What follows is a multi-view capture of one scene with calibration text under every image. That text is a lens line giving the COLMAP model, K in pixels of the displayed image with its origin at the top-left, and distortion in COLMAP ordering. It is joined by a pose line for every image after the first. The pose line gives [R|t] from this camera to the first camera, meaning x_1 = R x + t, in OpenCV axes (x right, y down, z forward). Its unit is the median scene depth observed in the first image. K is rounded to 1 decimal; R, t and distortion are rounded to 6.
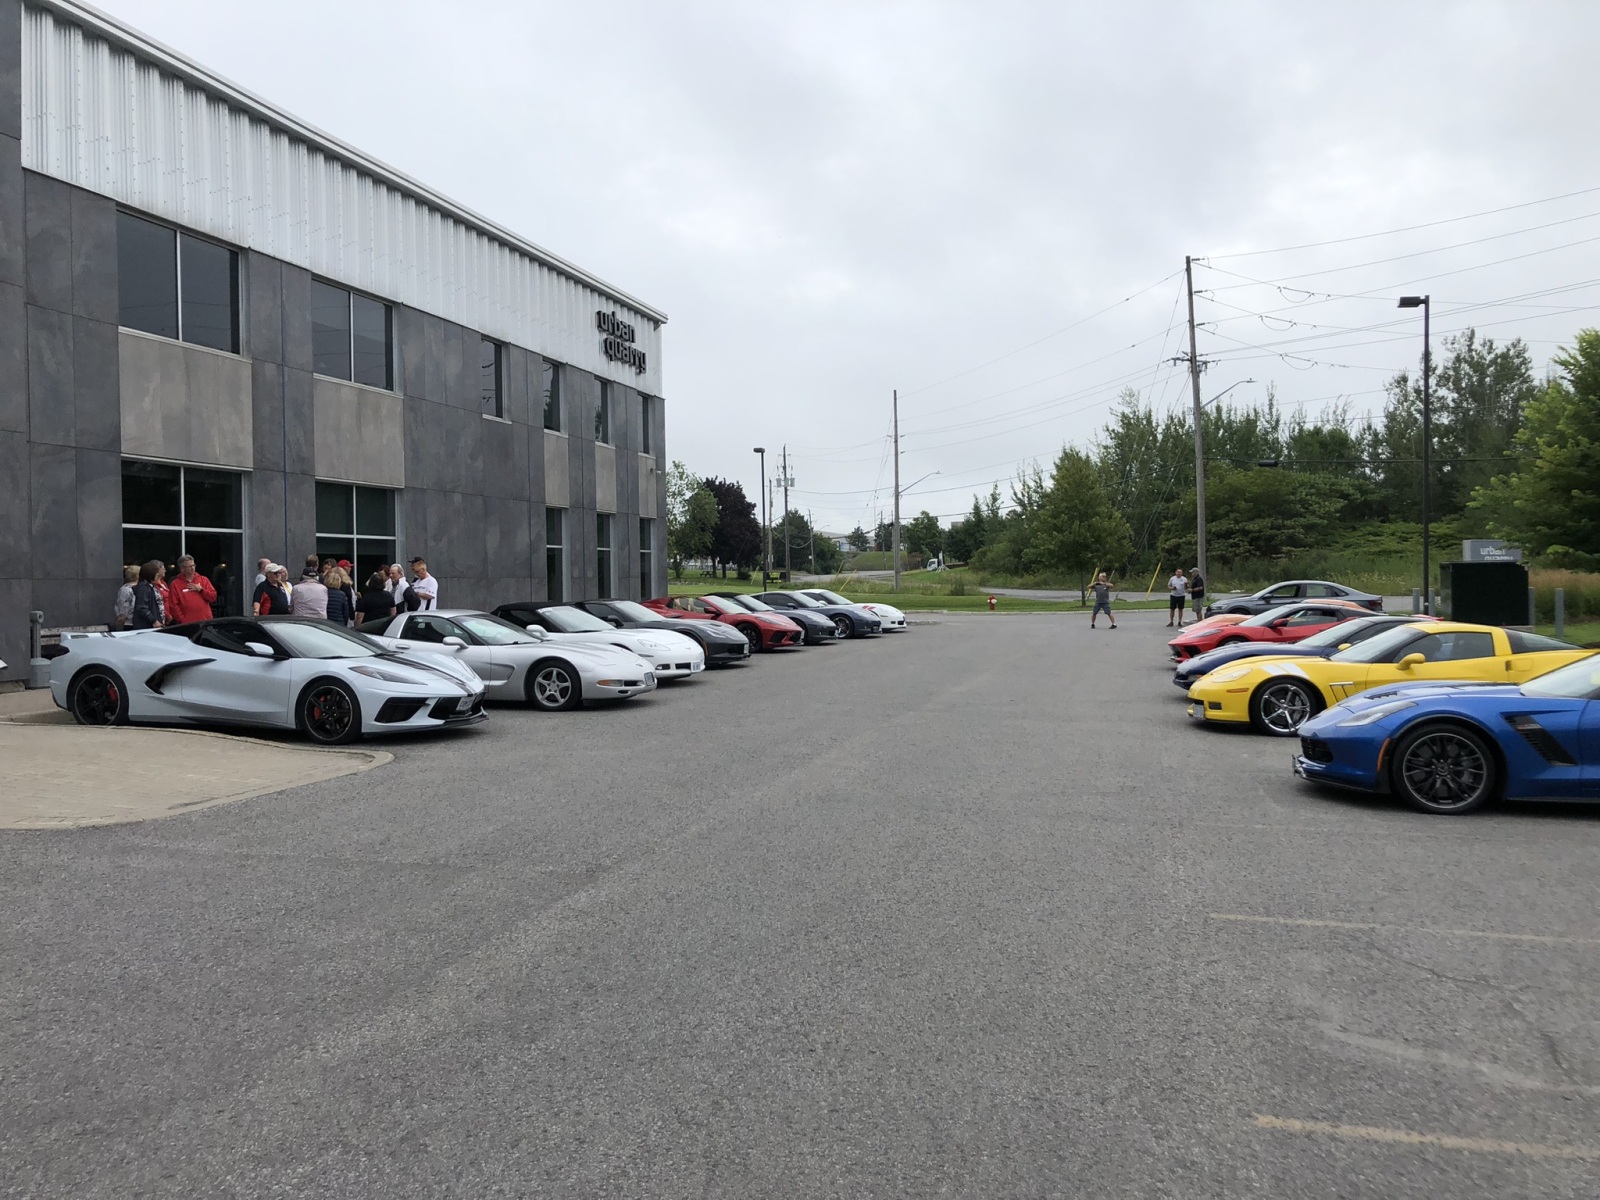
lens RADIAL K [[1316.0, 0, 798.4], [0, 1316.0, 596.6], [0, 0, 1]] dist [0.022175, -0.025127]
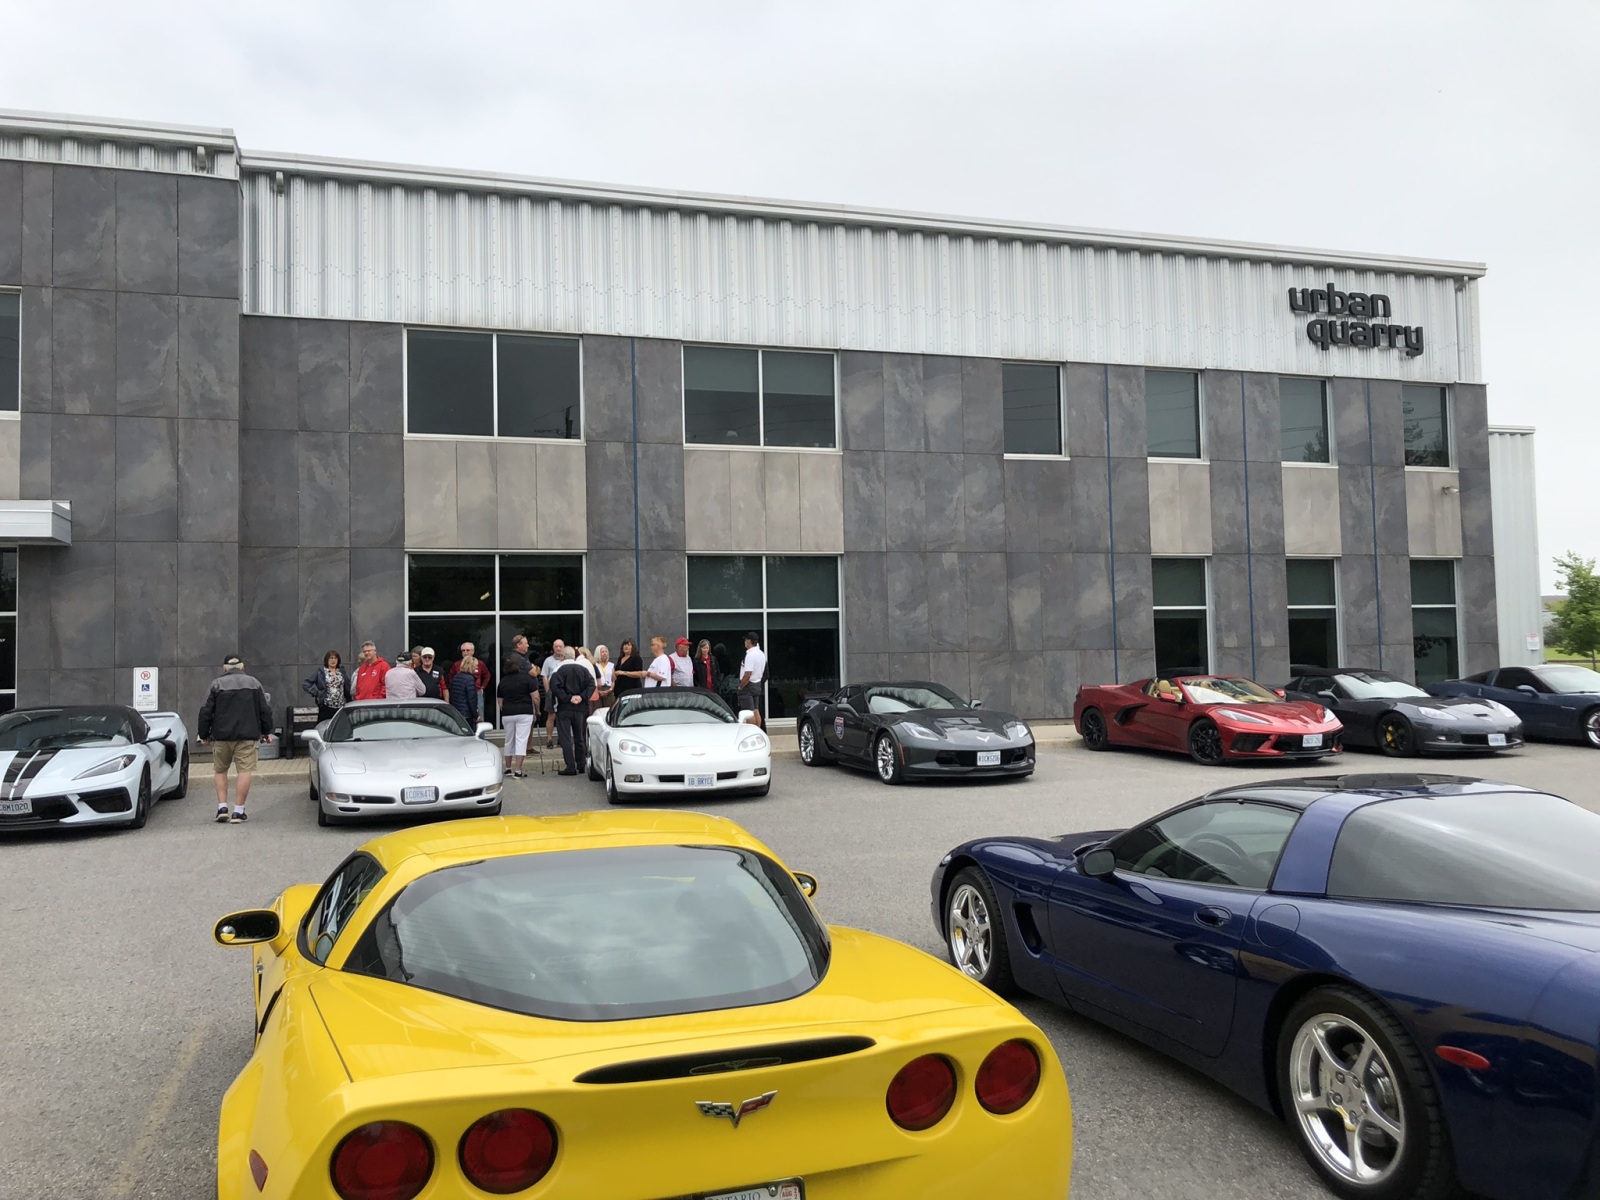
lens RADIAL K [[1316.0, 0, 816.7], [0, 1316.0, 584.1], [0, 0, 1]] dist [0.022175, -0.025127]
pose [[0.546648, -0.052409, -0.835721, 0.420758], [0.004962, 0.998225, -0.059355, -0.008613], [0.837348, 0.028300, 0.545938, 0.488843]]
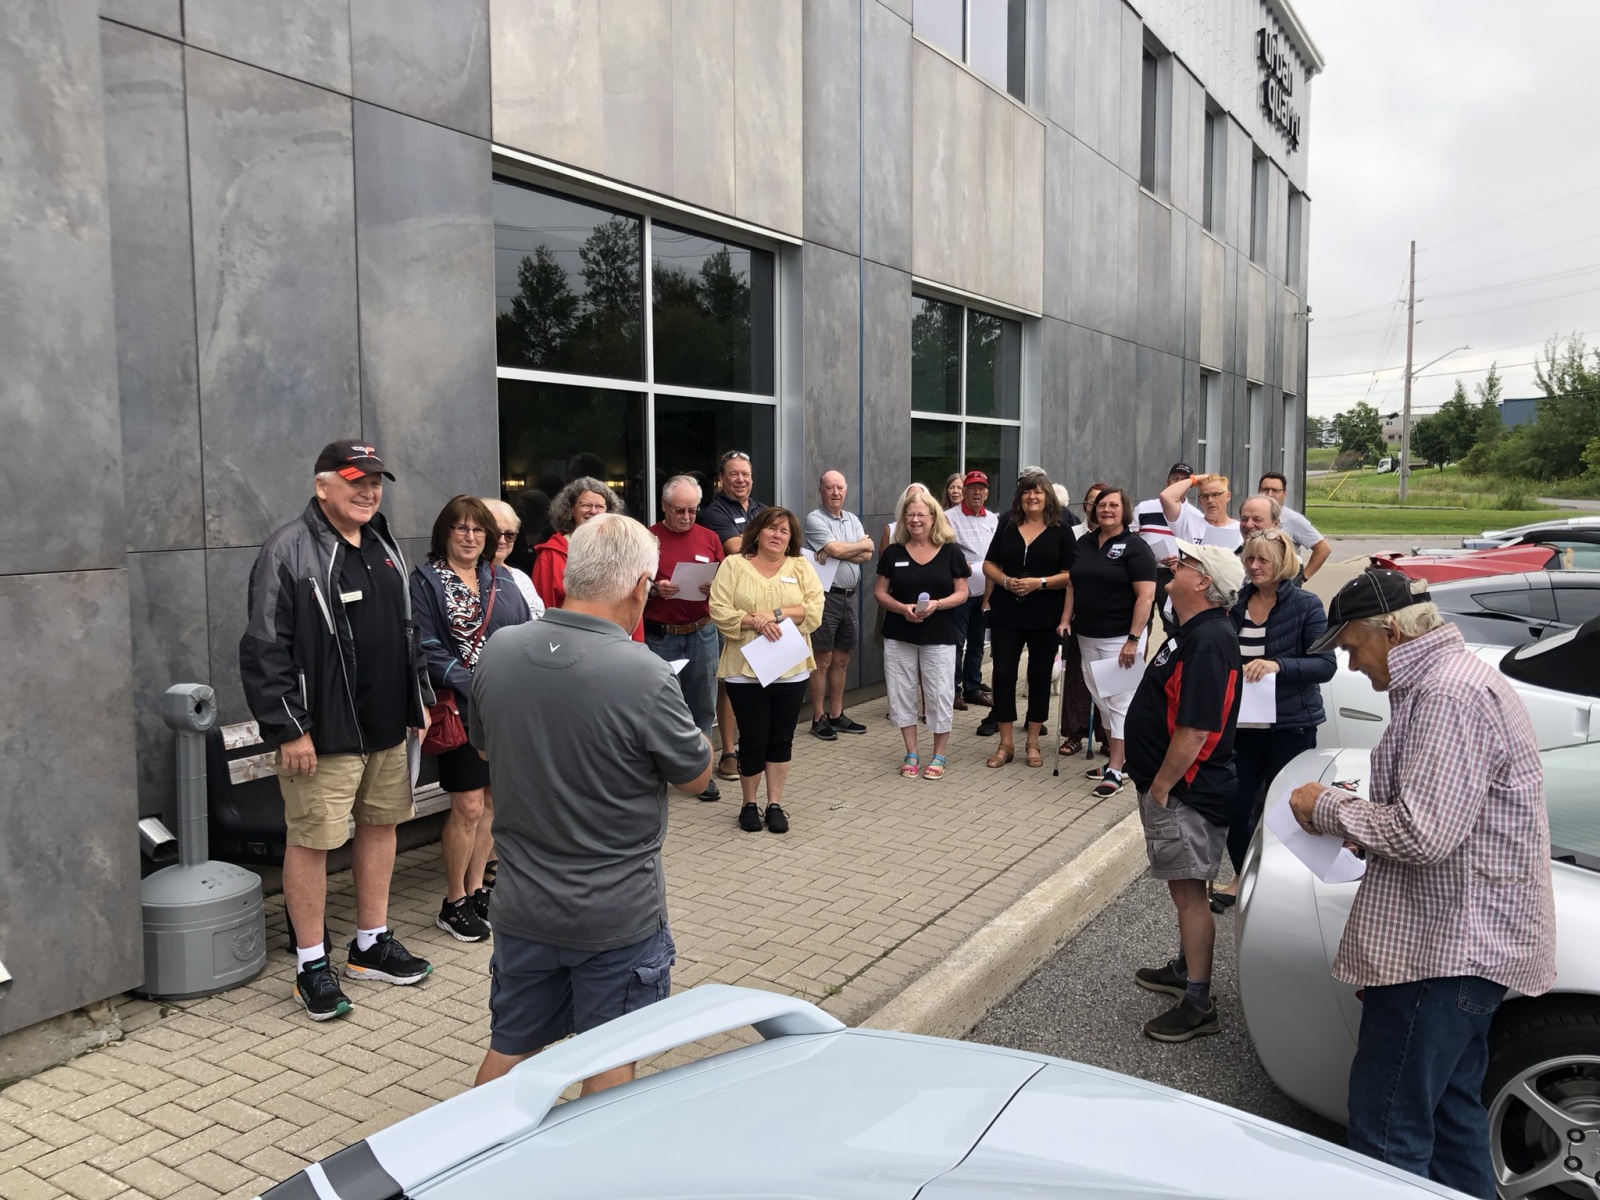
lens RADIAL K [[1316.0, 0, 805.3], [0, 1316.0, 596.3], [0, 0, 1]] dist [0.022175, -0.025127]
pose [[0.967559, 0.031174, -0.250715, -0.252260], [-0.011713, 0.996826, 0.078744, -0.017477], [0.252374, -0.073252, 0.964853, 0.498092]]
